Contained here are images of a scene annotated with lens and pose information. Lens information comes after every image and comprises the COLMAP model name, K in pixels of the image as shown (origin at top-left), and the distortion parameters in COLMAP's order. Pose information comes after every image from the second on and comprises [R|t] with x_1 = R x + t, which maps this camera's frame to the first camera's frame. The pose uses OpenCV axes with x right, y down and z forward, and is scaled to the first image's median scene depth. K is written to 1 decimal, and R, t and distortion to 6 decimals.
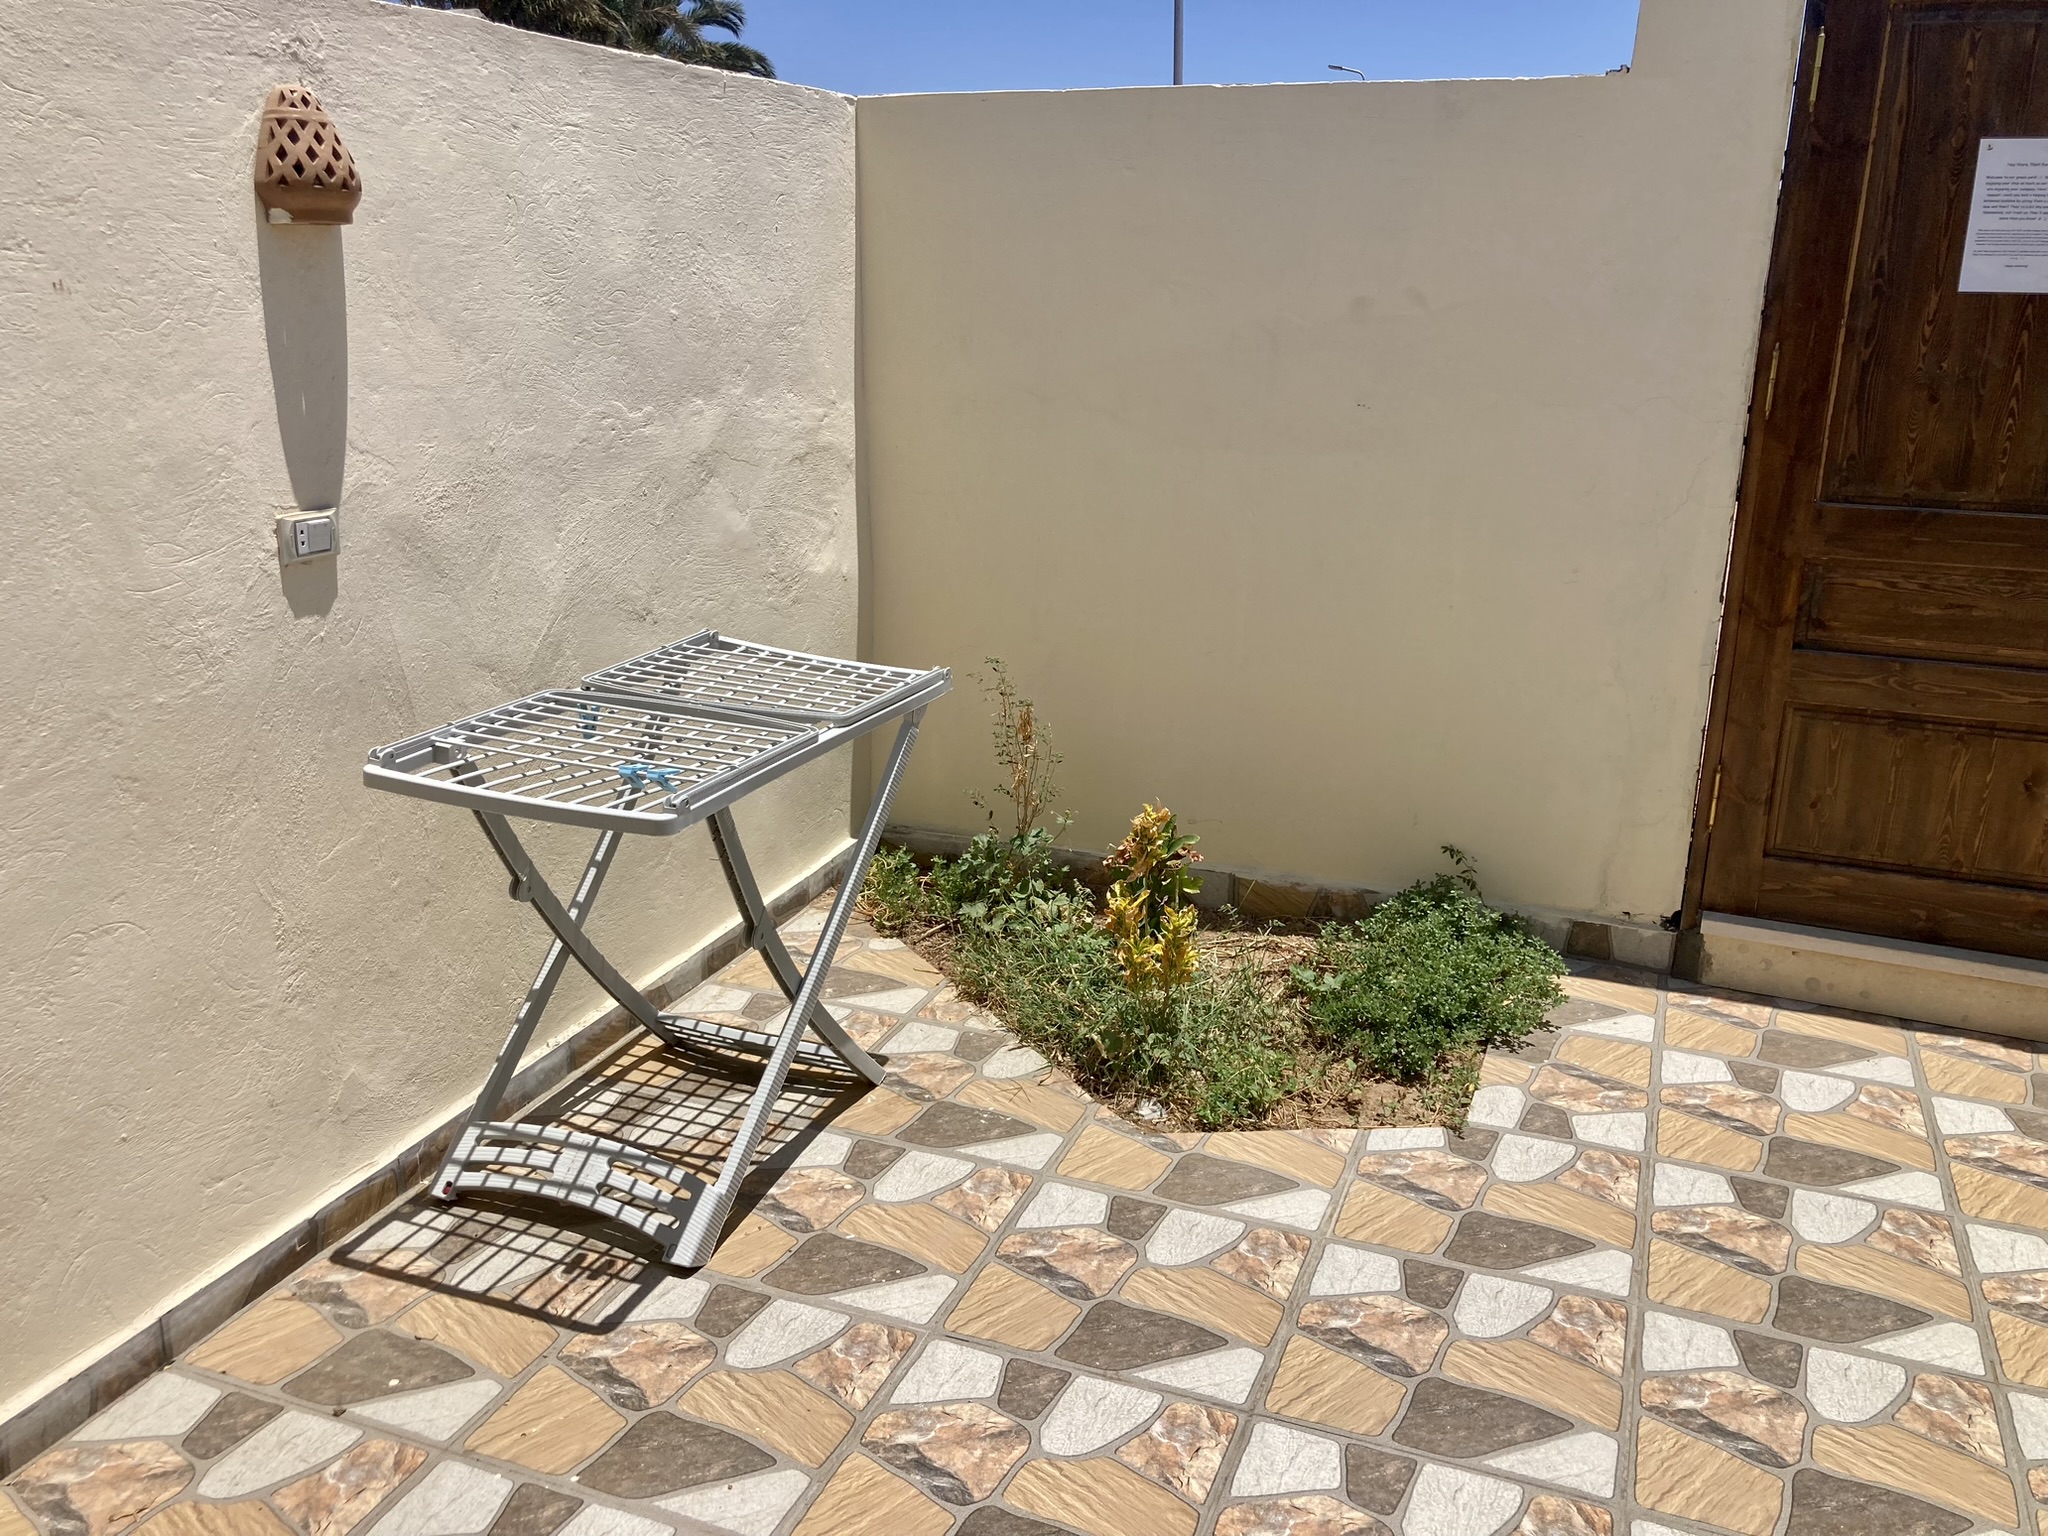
lens RADIAL K [[1709.3, 0, 1032.0], [0, 1709.3, 778.1], [0, 0, 1]] dist [0.031944, -0.035560]
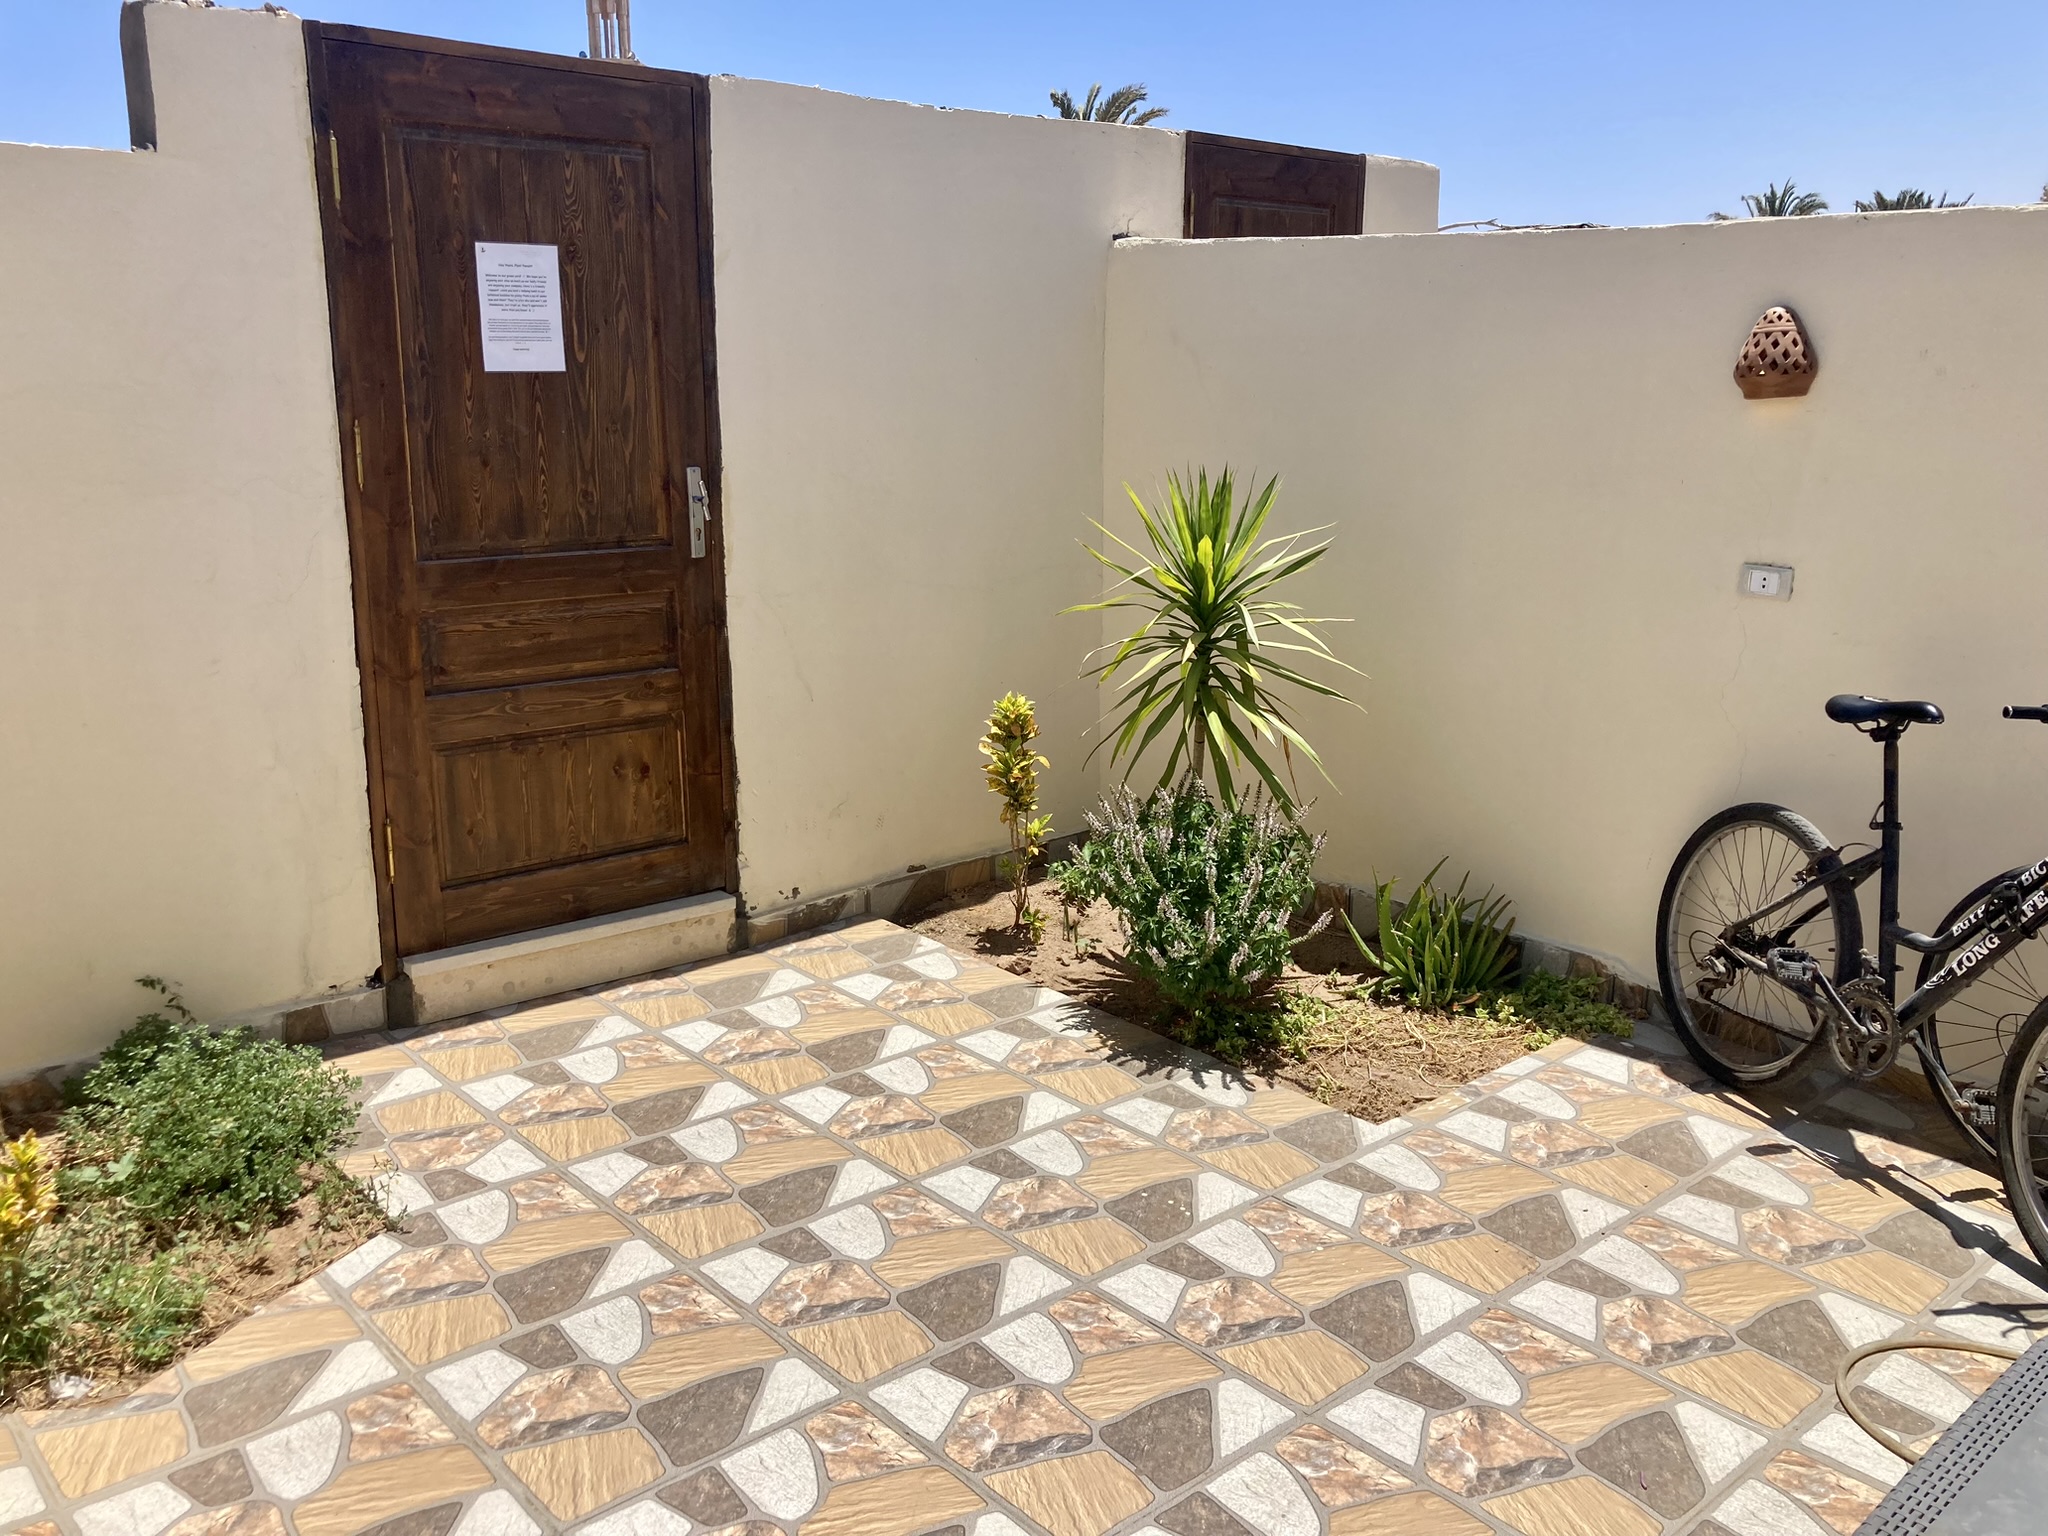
lens RADIAL K [[1709.3, 0, 1030.7], [0, 1709.3, 760.9], [0, 0, 1]] dist [0.031944, -0.035560]
pose [[0.454724, -0.215642, 0.864132, -0.339365], [0.251995, 0.961751, 0.107397, -0.058456], [-0.854239, 0.168920, 0.491672, 0.152672]]
